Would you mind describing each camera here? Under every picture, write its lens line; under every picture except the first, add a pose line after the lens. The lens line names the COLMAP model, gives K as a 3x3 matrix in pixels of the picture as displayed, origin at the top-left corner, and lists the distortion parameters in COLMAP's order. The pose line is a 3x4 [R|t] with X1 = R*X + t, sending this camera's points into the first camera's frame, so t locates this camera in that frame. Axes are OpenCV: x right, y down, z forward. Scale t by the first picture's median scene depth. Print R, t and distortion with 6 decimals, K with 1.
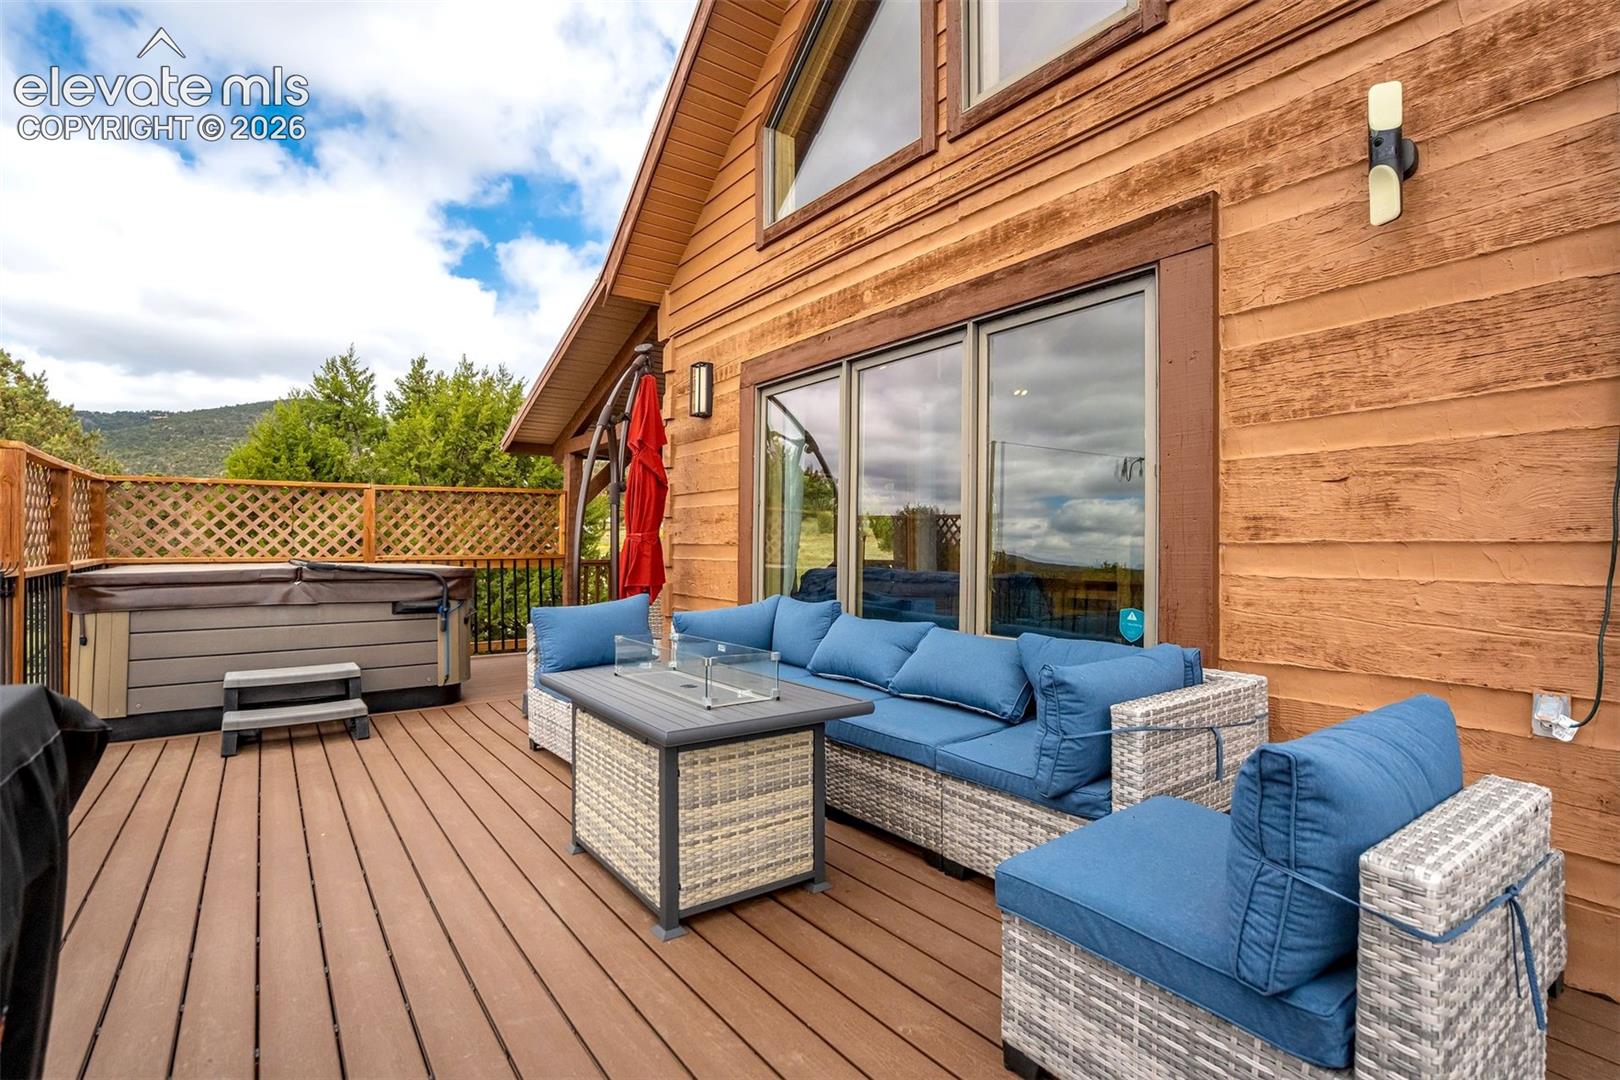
lens RADIAL K [[744.1, 0, 811.4], [0, 744.1, 526.6], [0, 0, 1]] dist [-0.046933, 0.016042]
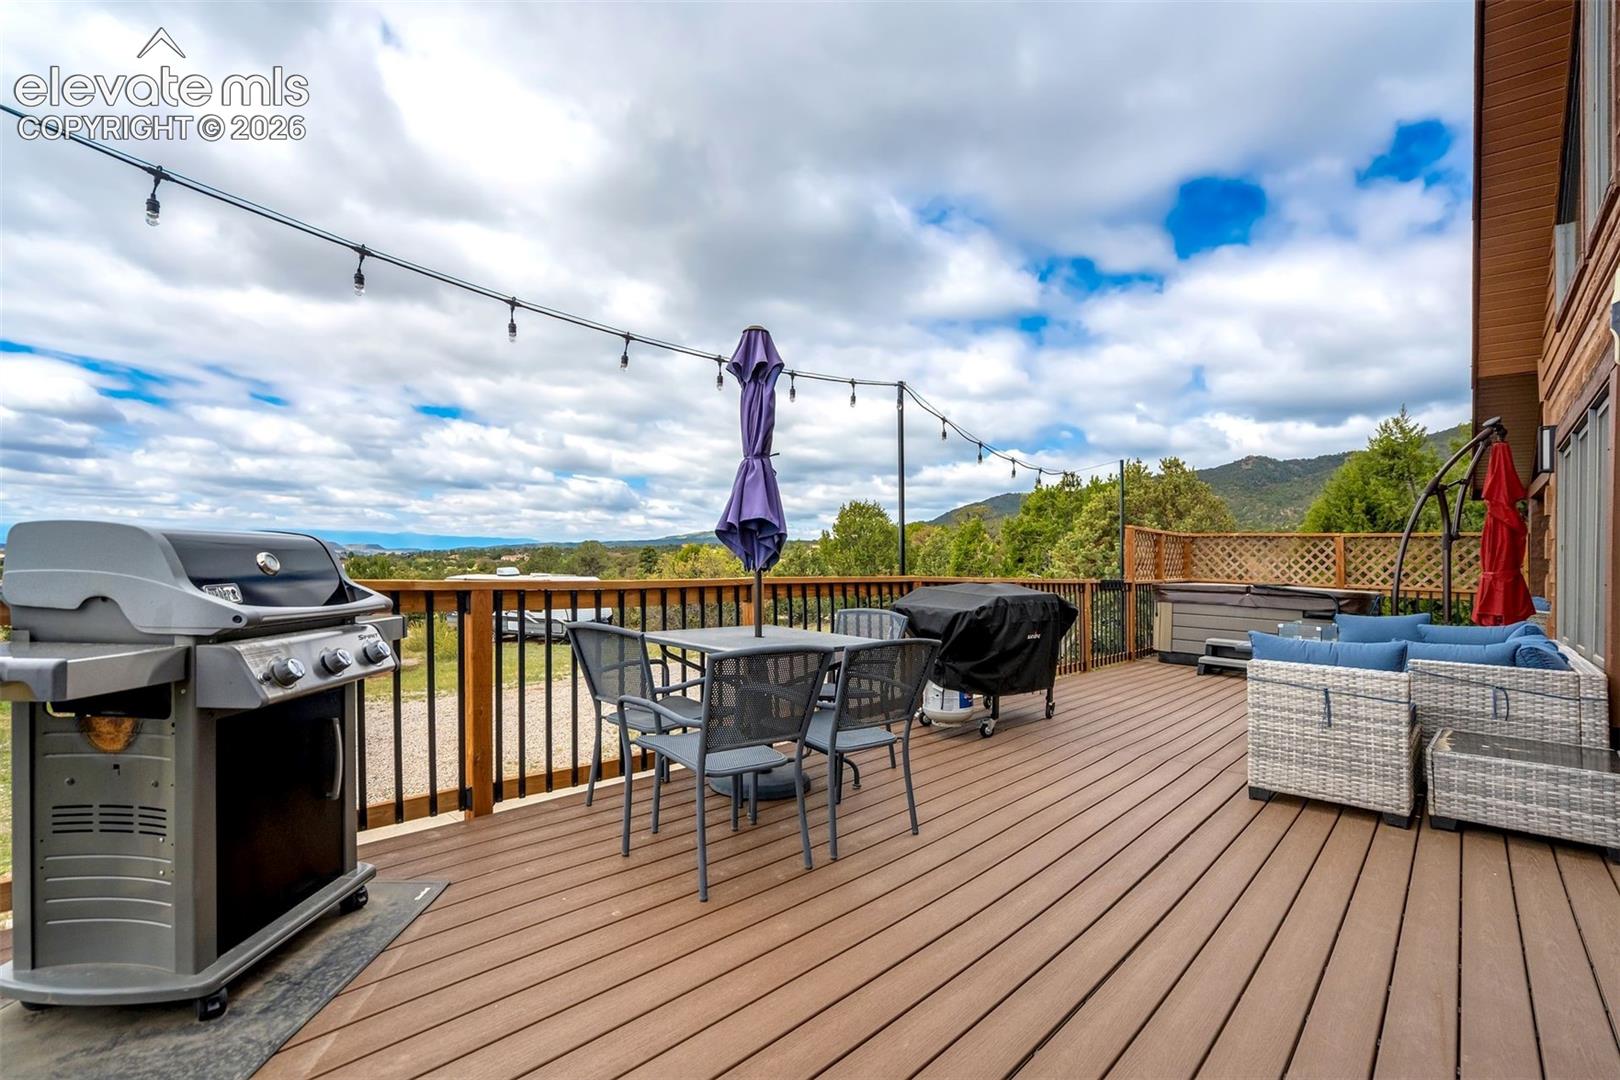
lens RADIAL K [[744.1, 0, 810.0], [0, 744.1, 548.4], [0, 0, 1]] dist [-0.046933, 0.016042]
pose [[0.194696, -0.005571, -0.980848, 0.584079], [-0.008557, 0.999936, -0.007377, -0.009938], [0.980826, 0.009830, 0.194636, -0.282737]]
